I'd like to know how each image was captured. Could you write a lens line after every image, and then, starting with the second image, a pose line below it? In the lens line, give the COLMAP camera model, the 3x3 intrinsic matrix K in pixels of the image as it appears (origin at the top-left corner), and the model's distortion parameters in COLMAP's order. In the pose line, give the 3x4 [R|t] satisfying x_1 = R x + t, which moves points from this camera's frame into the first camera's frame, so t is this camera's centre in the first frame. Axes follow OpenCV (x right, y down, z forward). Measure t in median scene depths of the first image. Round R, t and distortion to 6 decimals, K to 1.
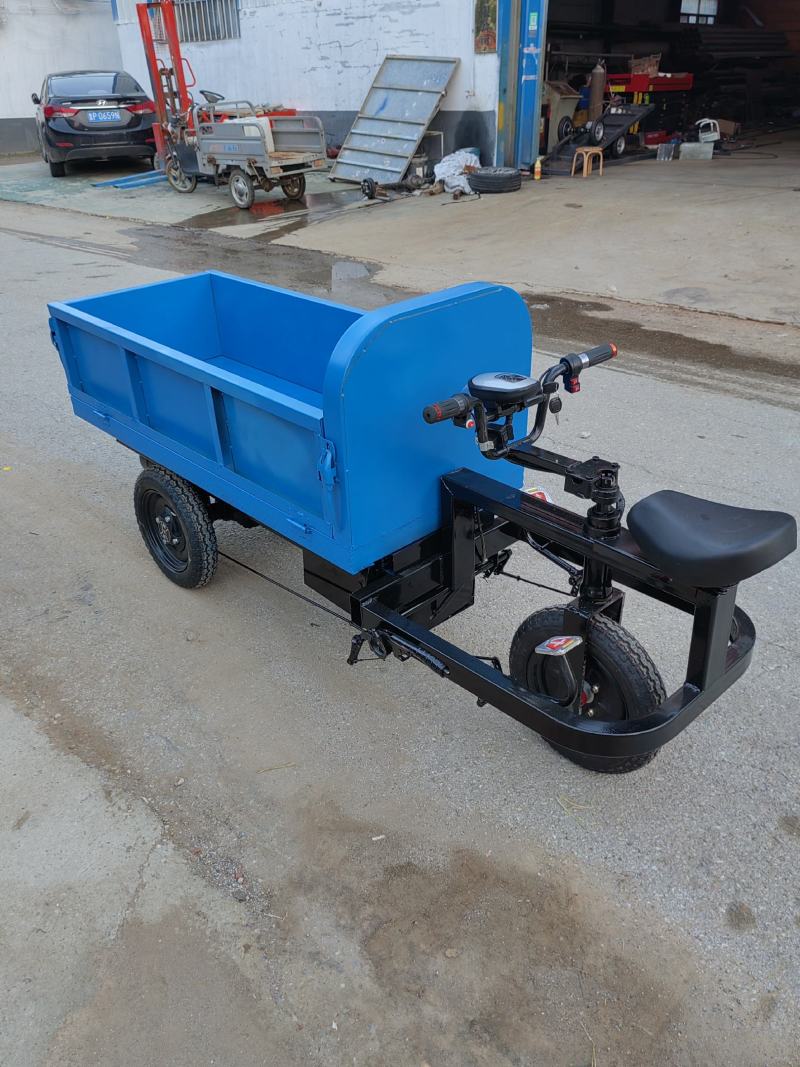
lens RADIAL K [[841.8, 0, 398.5], [0, 841.8, 532.2], [0, 0, 1]] dist [0.056409, -0.037827]
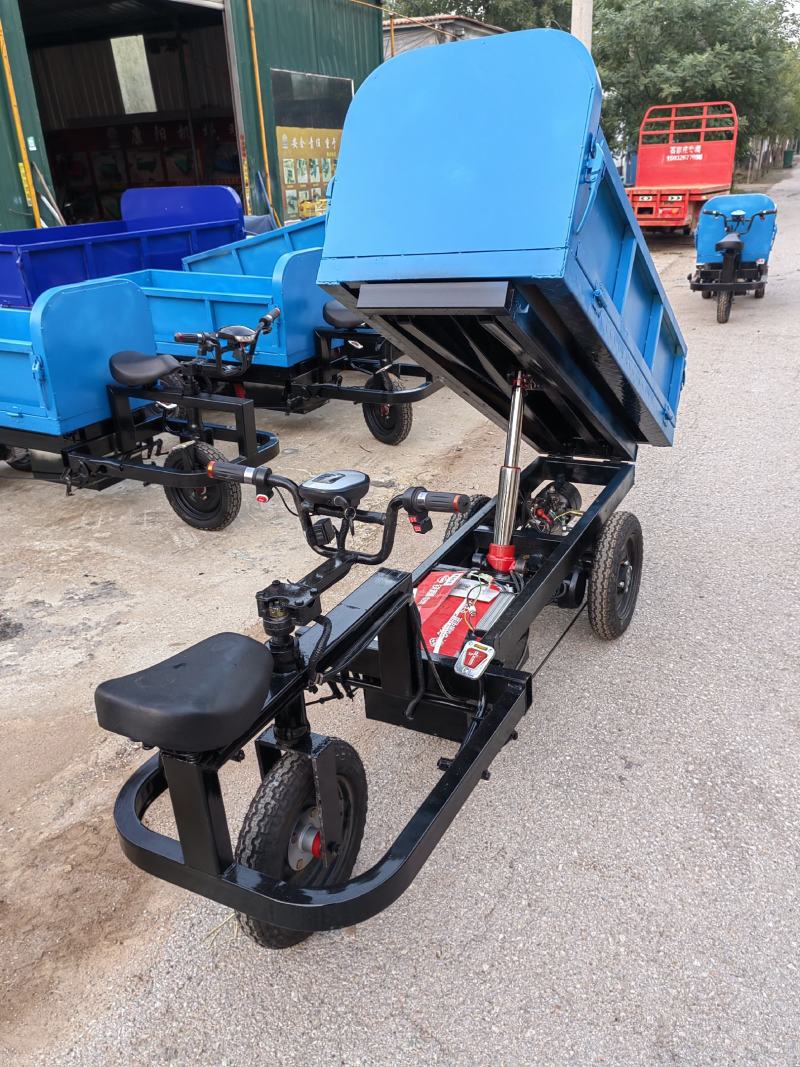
lens RADIAL K [[841.8, 0, 405.5], [0, 841.8, 532.3], [0, 0, 1]] dist [0.056409, -0.037827]
pose [[0.330842, 0.383249, -0.862359, 0.662016], [-0.413082, 0.880435, 0.232804, -0.256435], [0.848473, 0.279204, 0.449599, 0.443387]]
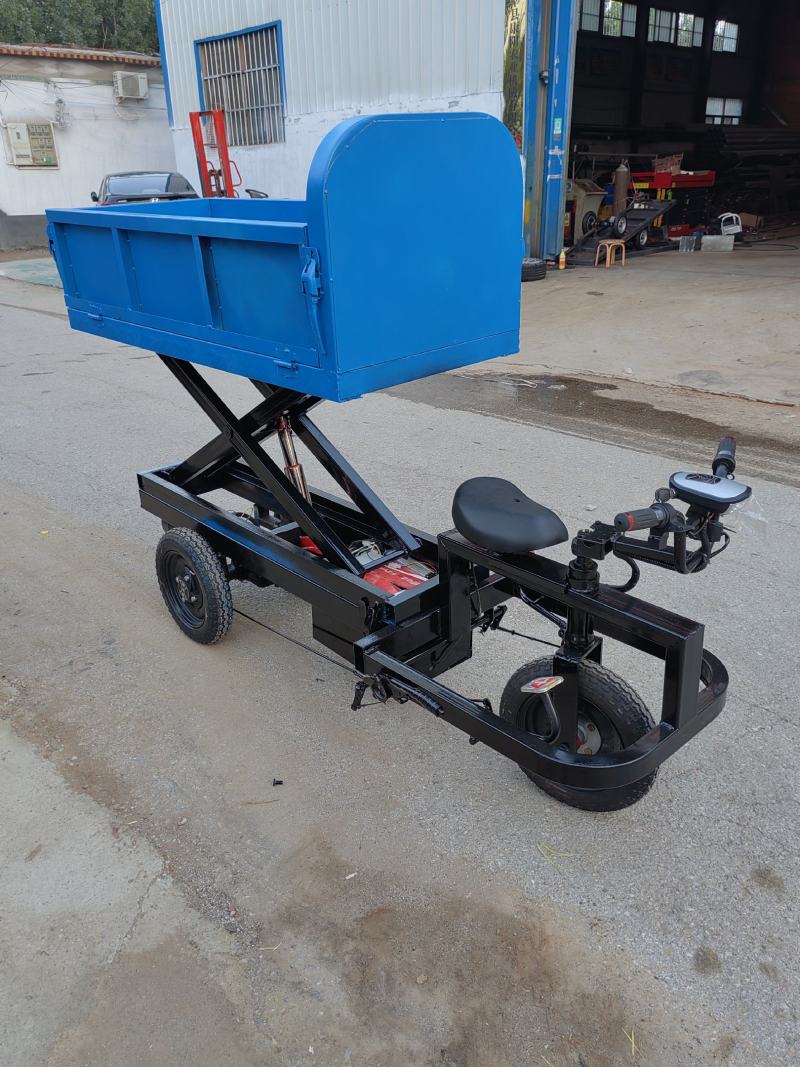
lens RADIAL K [[841.8, 0, 398.4], [0, 841.8, 526.4], [0, 0, 1]] dist [0.056409, -0.037827]
pose [[0.999106, 0.013362, -0.040105, 0.037682], [-0.017183, 0.995183, -0.096515, 0.018769], [0.038622, 0.097118, 0.994523, -0.062879]]
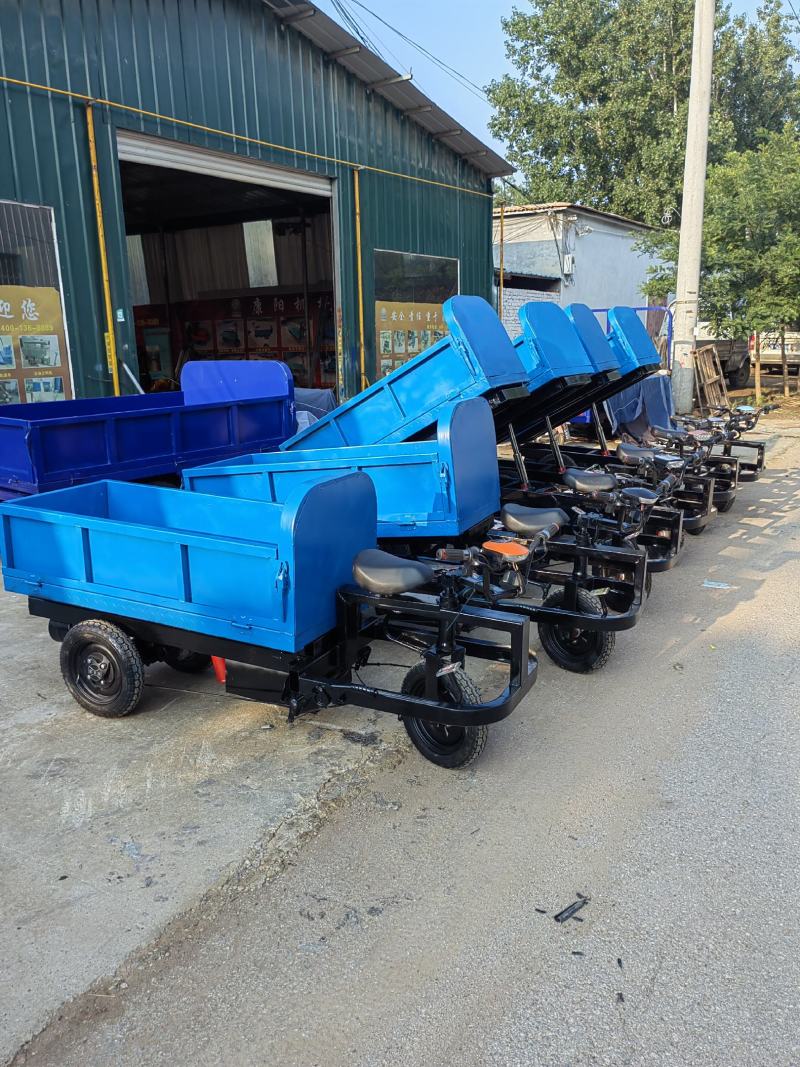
lens RADIAL K [[841.8, 0, 404.1], [0, 841.8, 527.0], [0, 0, 1]] dist [0.056409, -0.037827]
pose [[0.188368, 0.236113, -0.953293, 0.346949], [-0.447936, 0.884482, 0.130559, -0.421701], [0.873997, 0.402421, 0.272372, 0.703906]]
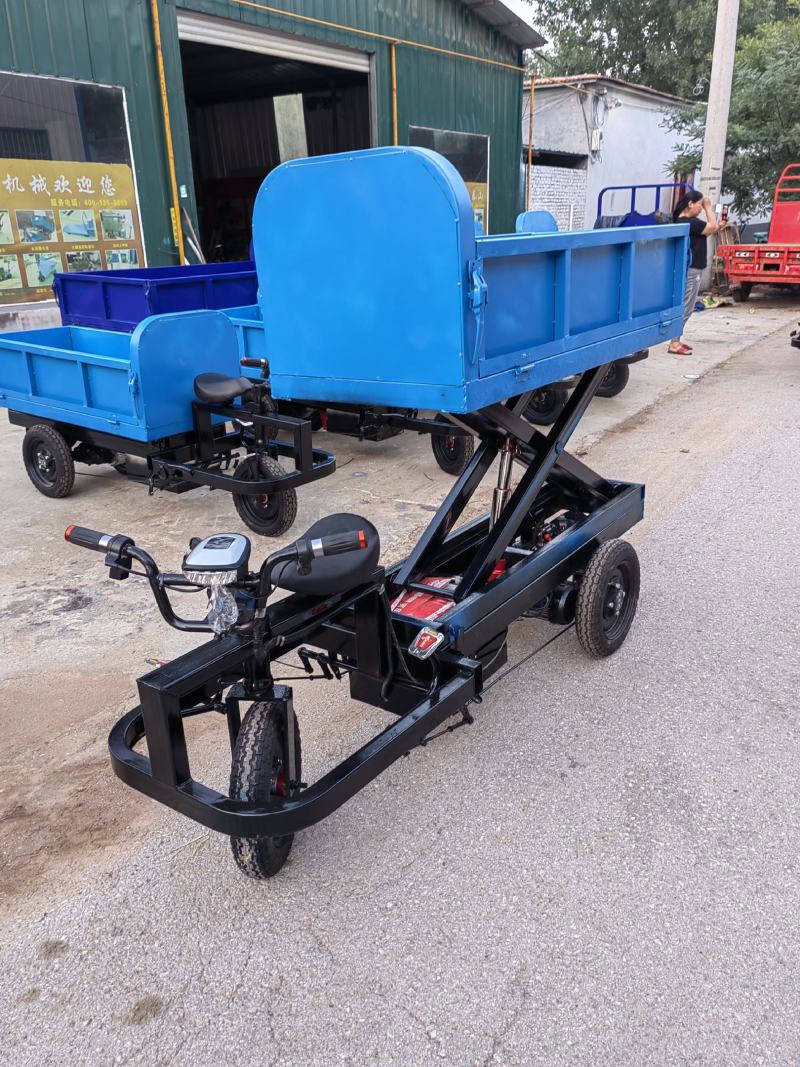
lens RADIAL K [[841.8, 0, 404.8], [0, 841.8, 527.9], [0, 0, 1]] dist [0.056409, -0.037827]
pose [[0.171490, 0.356651, -0.918364, 0.816328], [-0.450644, 0.857333, 0.248798, -0.313863], [0.876077, 0.371189, 0.307746, 0.536220]]
